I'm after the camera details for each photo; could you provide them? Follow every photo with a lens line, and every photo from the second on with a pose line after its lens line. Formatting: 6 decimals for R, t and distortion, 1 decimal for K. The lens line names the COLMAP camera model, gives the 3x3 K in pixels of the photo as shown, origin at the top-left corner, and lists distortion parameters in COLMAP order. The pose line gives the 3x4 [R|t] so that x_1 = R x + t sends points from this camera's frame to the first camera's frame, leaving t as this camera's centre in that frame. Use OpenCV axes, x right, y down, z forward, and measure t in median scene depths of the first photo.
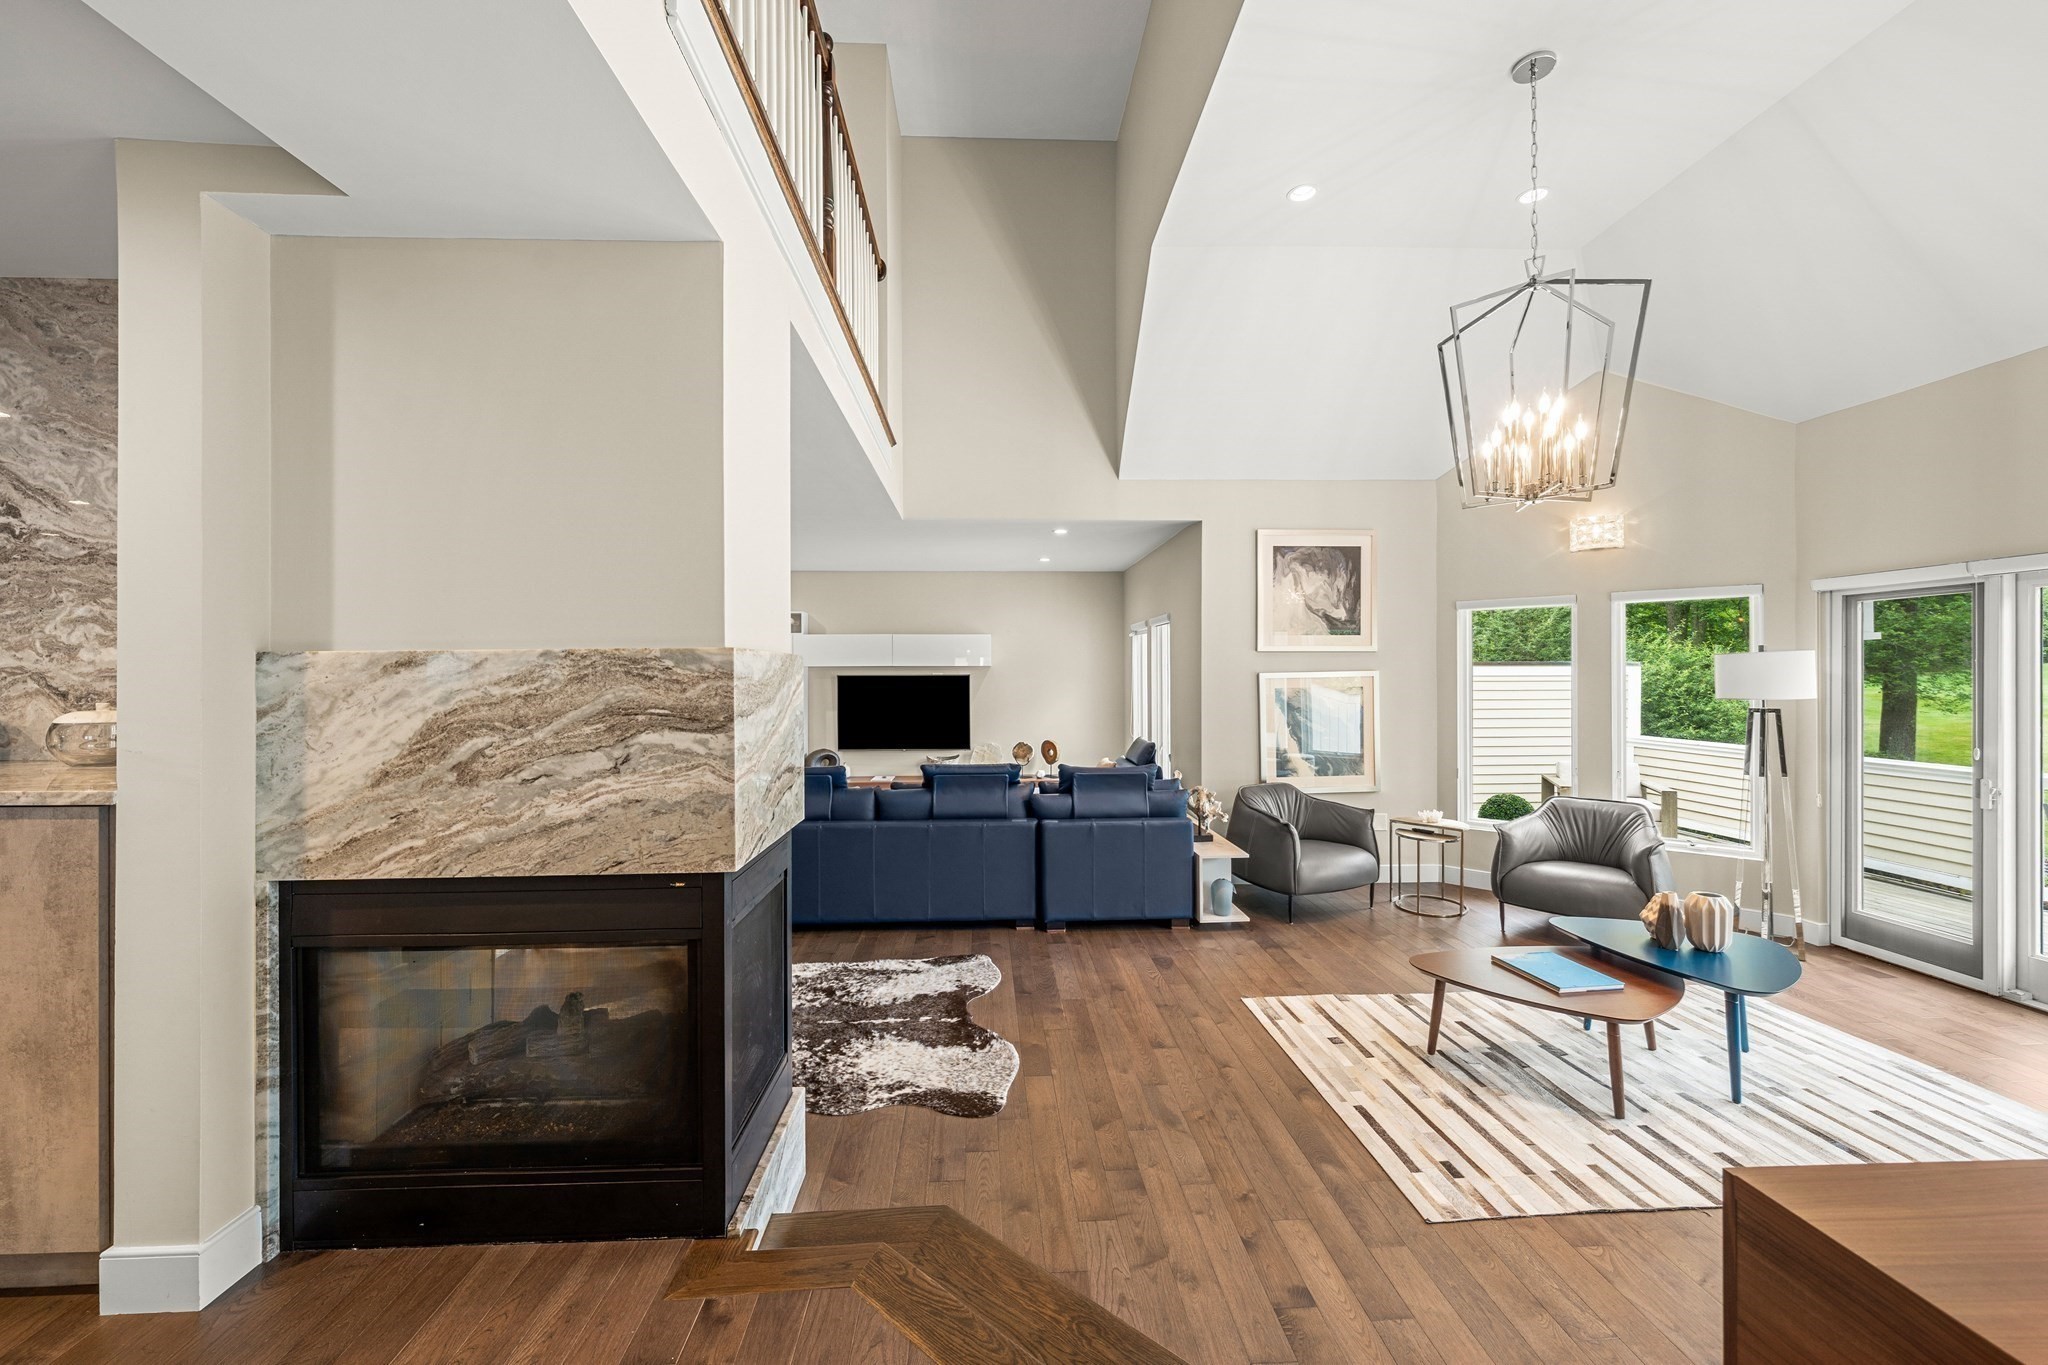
lens RADIAL K [[789.4, 0, 1020.2], [0, 789.4, 678.8], [0, 0, 1]] dist [-0.001532, -0.000351]
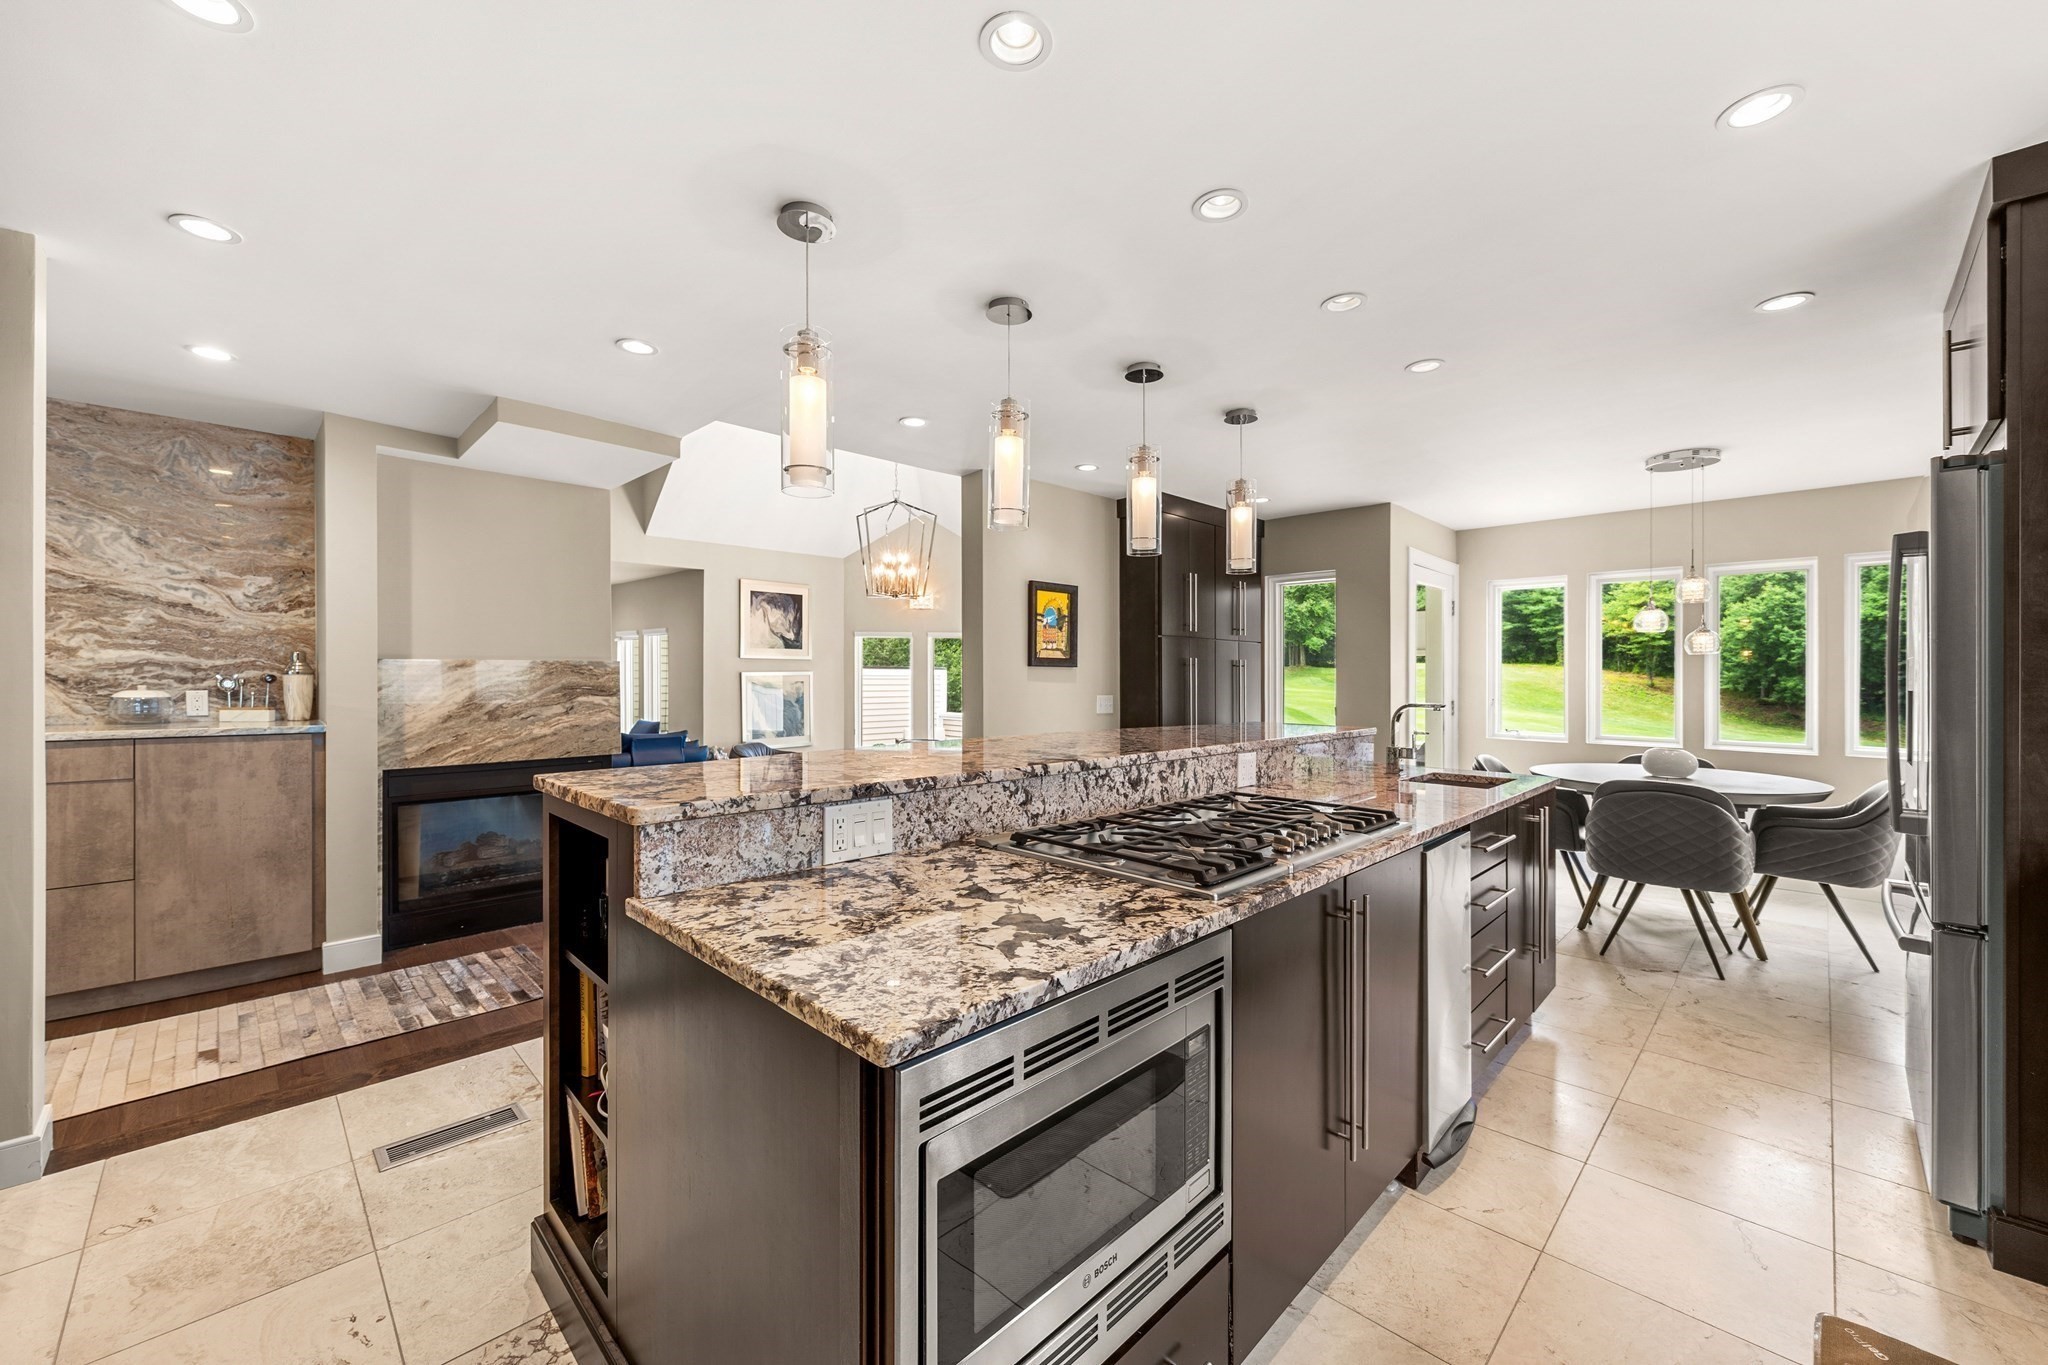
lens RADIAL K [[789.4, 0, 1020.7], [0, 789.4, 679.7], [0, 0, 1]] dist [-0.001532, -0.000351]
pose [[0.734223, 0.003658, 0.678898, -0.678435], [-0.005892, 0.999982, 0.000984, 0.004715], [-0.678883, -0.004722, 0.734232, -0.992813]]
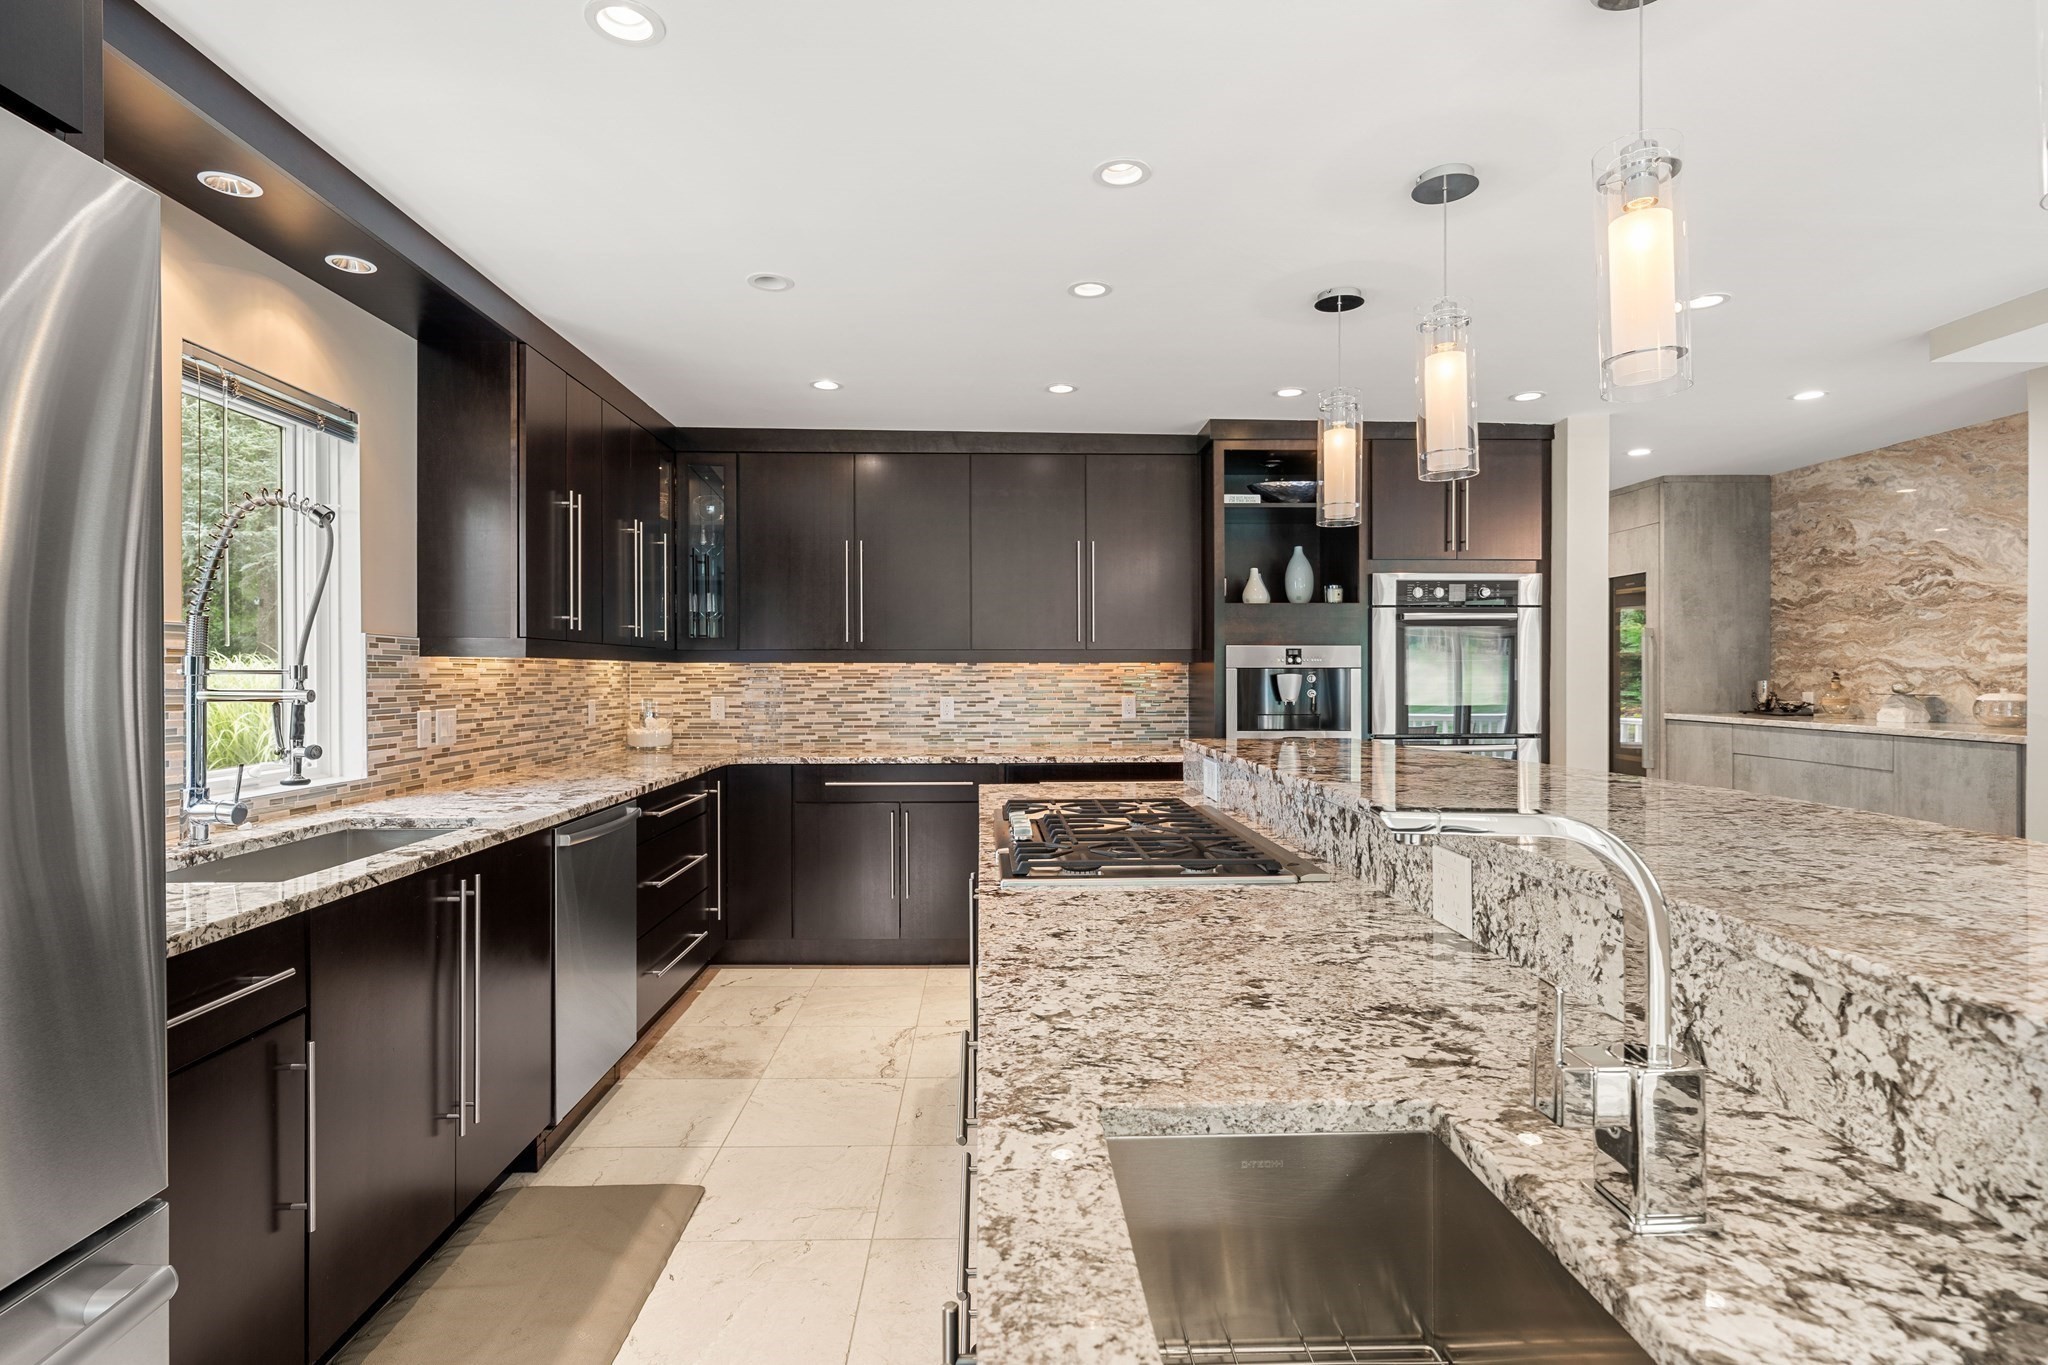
lens RADIAL K [[1008.3, 0, 1019.9], [0, 1008.3, 674.9], [0, 0, 1]] dist [0.003655, 0.000411]
pose [[-0.005980, 0.002439, -0.999979, 0.650904], [-0.001215, 0.999996, 0.002447, 0.000170], [0.999981, 0.001230, -0.005977, -0.711563]]
